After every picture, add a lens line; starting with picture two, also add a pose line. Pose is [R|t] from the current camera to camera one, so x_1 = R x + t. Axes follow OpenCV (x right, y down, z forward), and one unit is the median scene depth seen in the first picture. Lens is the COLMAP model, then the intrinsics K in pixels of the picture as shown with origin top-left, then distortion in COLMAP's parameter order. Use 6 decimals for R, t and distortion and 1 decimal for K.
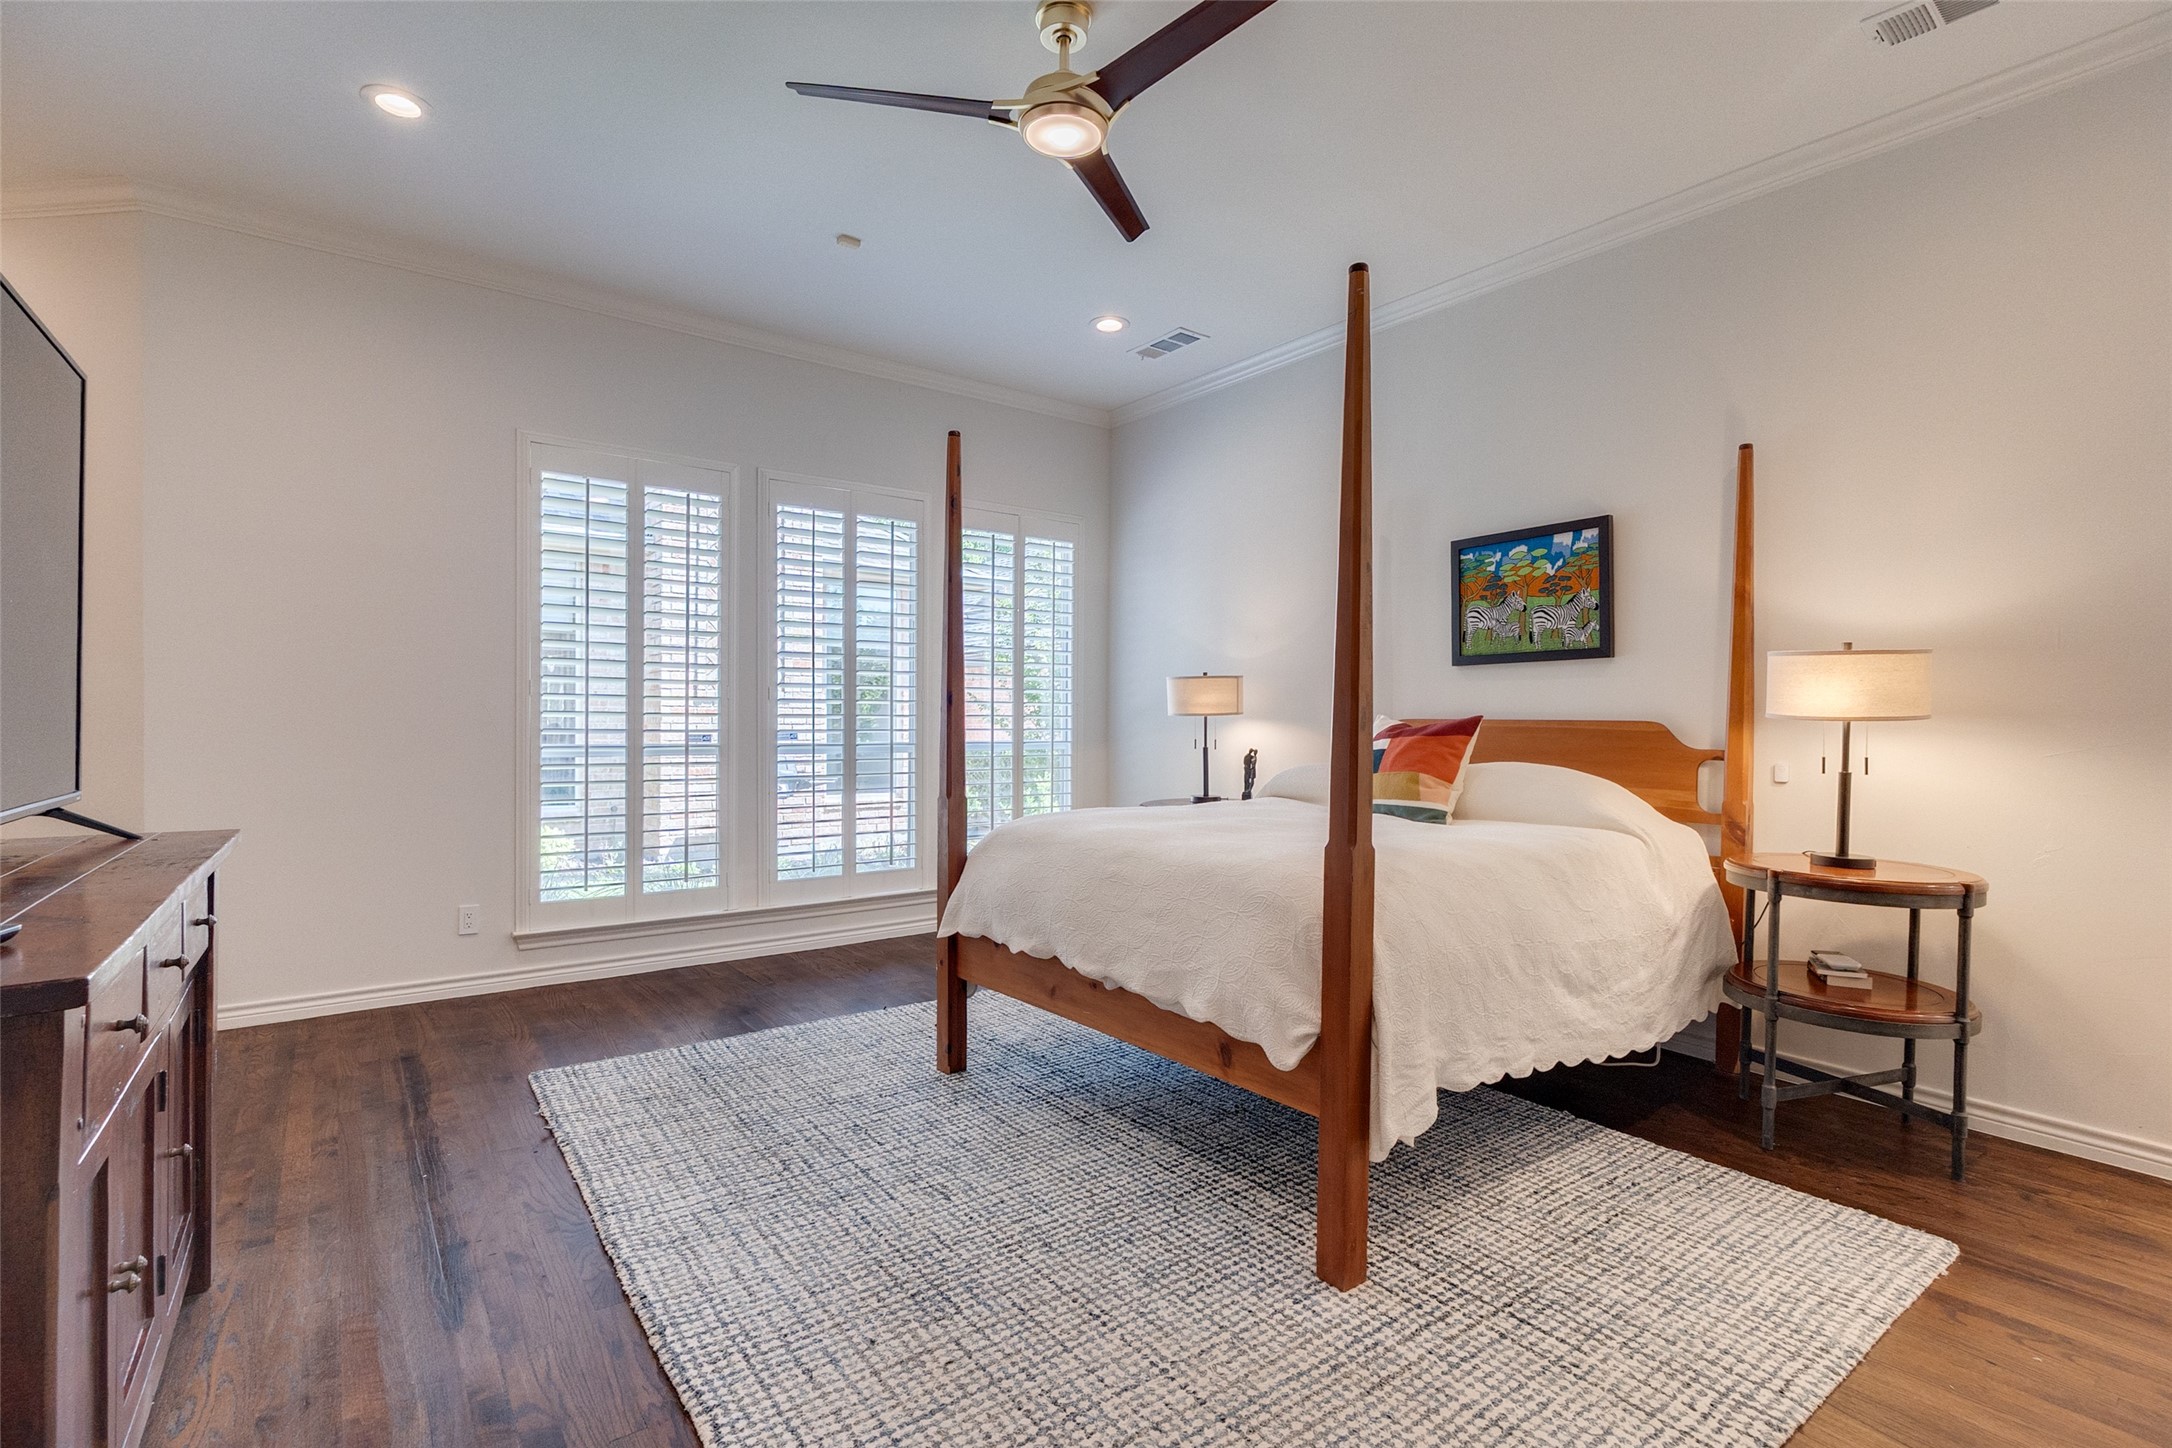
lens RADIAL K [[995.5, 0, 1085.4], [0, 995.5, 717.9], [0, 0, 1]] dist [-0.004671, -0.000401]
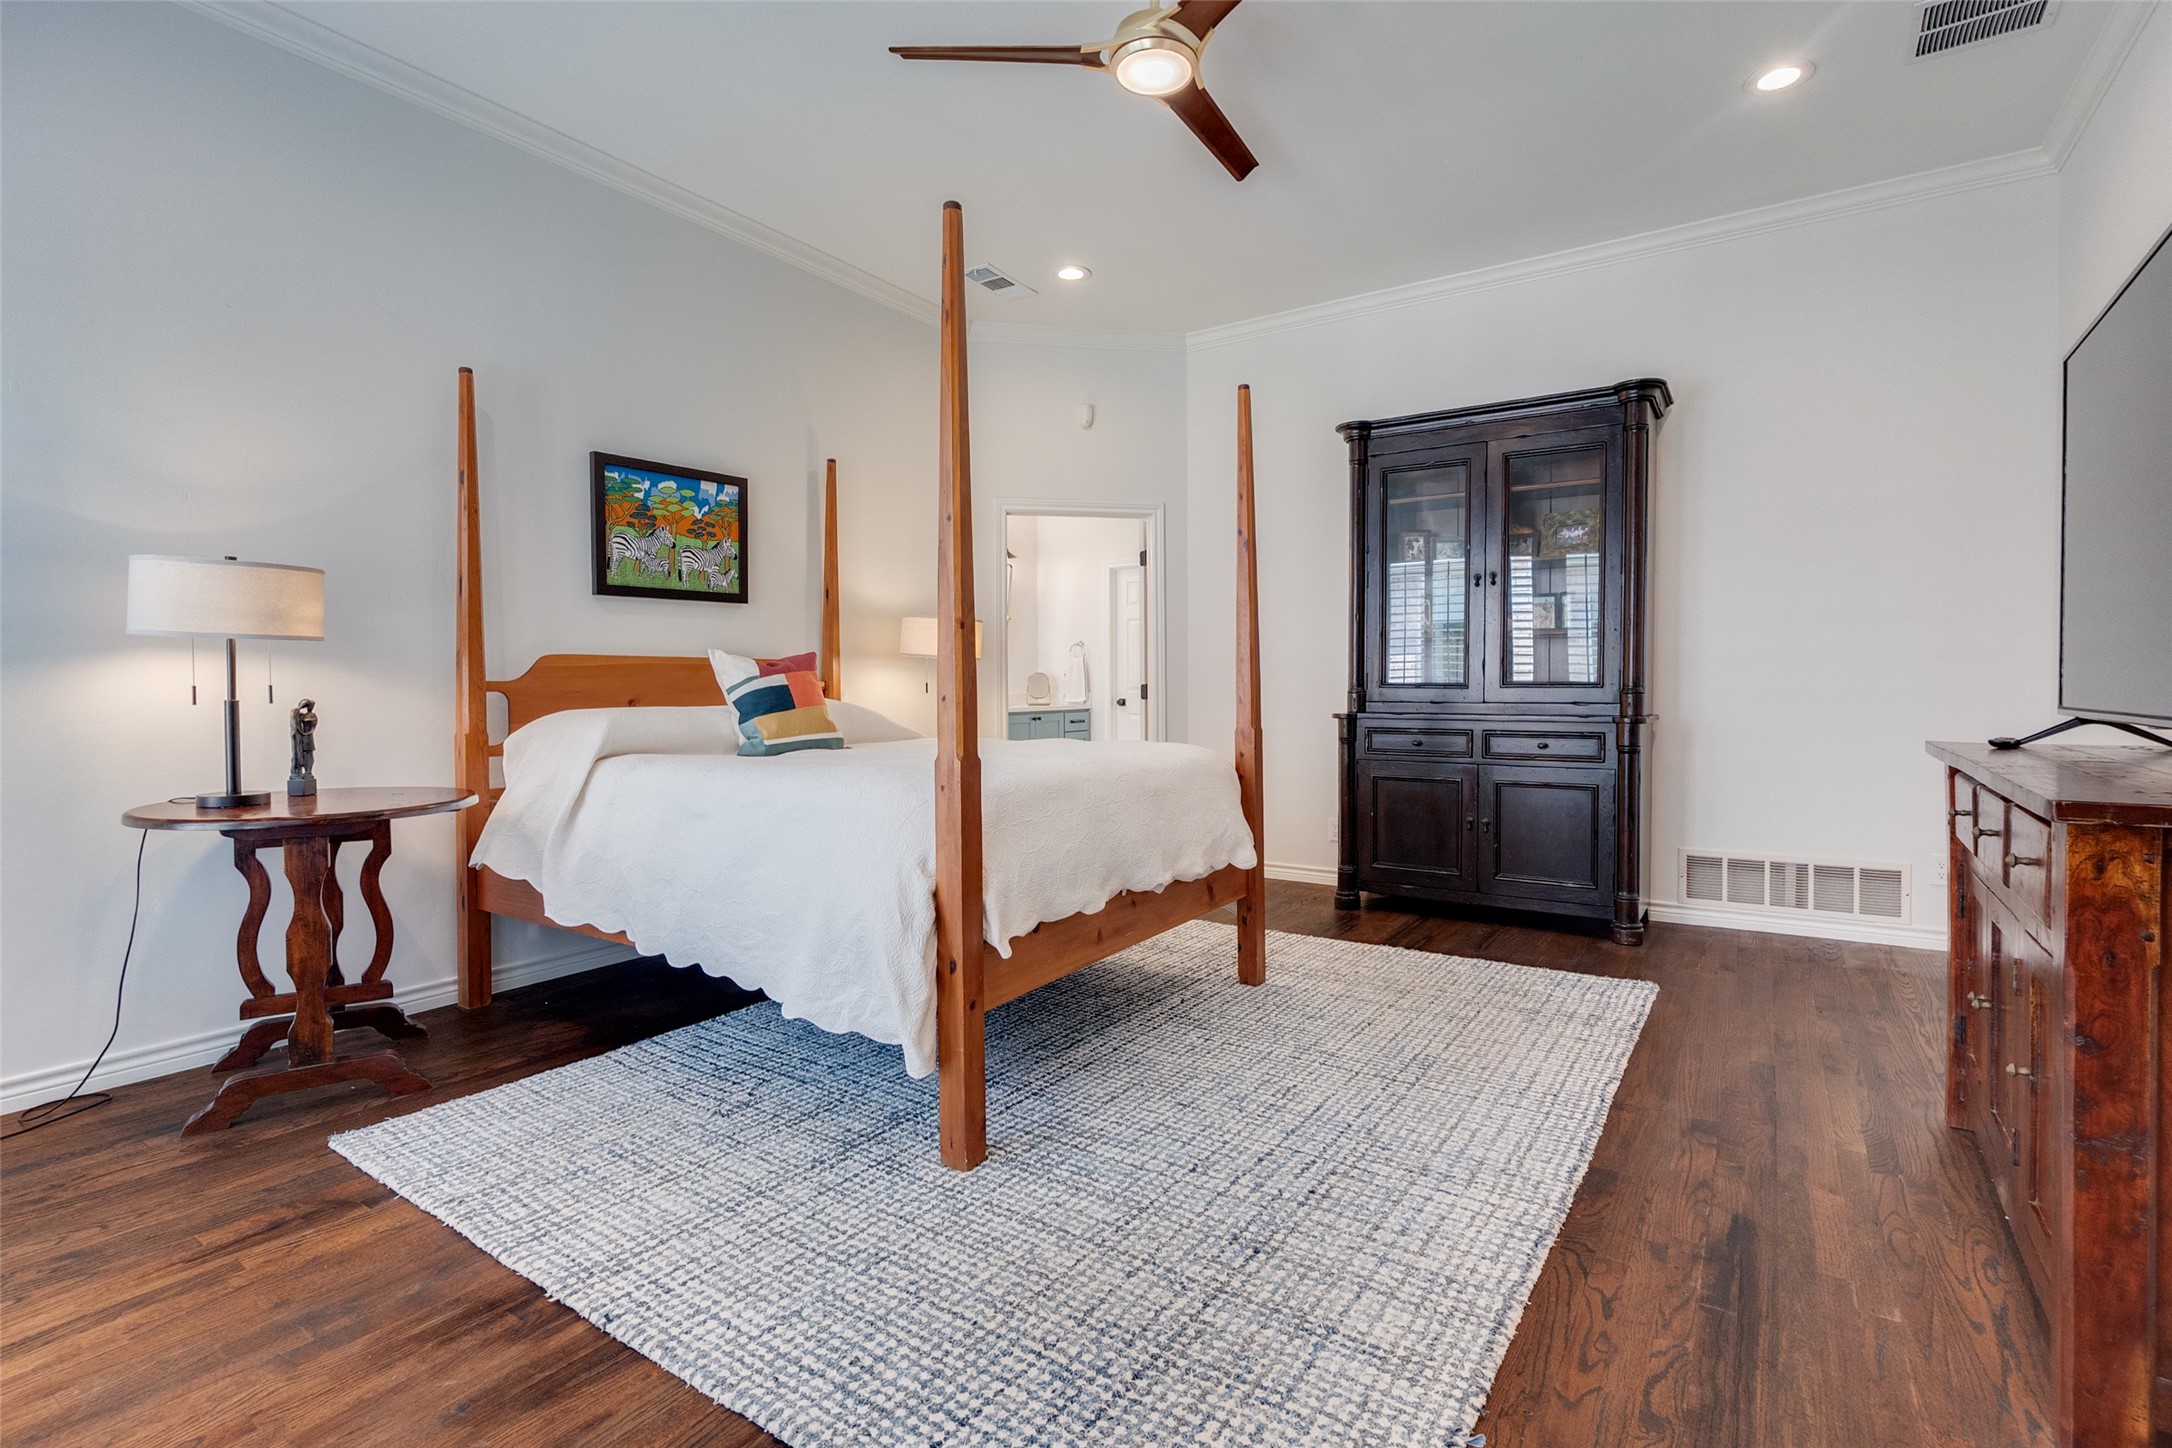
lens RADIAL K [[995.5, 0, 1085.4], [0, 995.5, 717.9], [0, 0, 1]] dist [-0.004671, -0.000401]
pose [[-0.318071, -0.044247, 0.947034, -0.662950], [-0.003158, 0.998954, 0.045613, 0.017018], [-0.948062, 0.011518, -0.317878, 0.950557]]
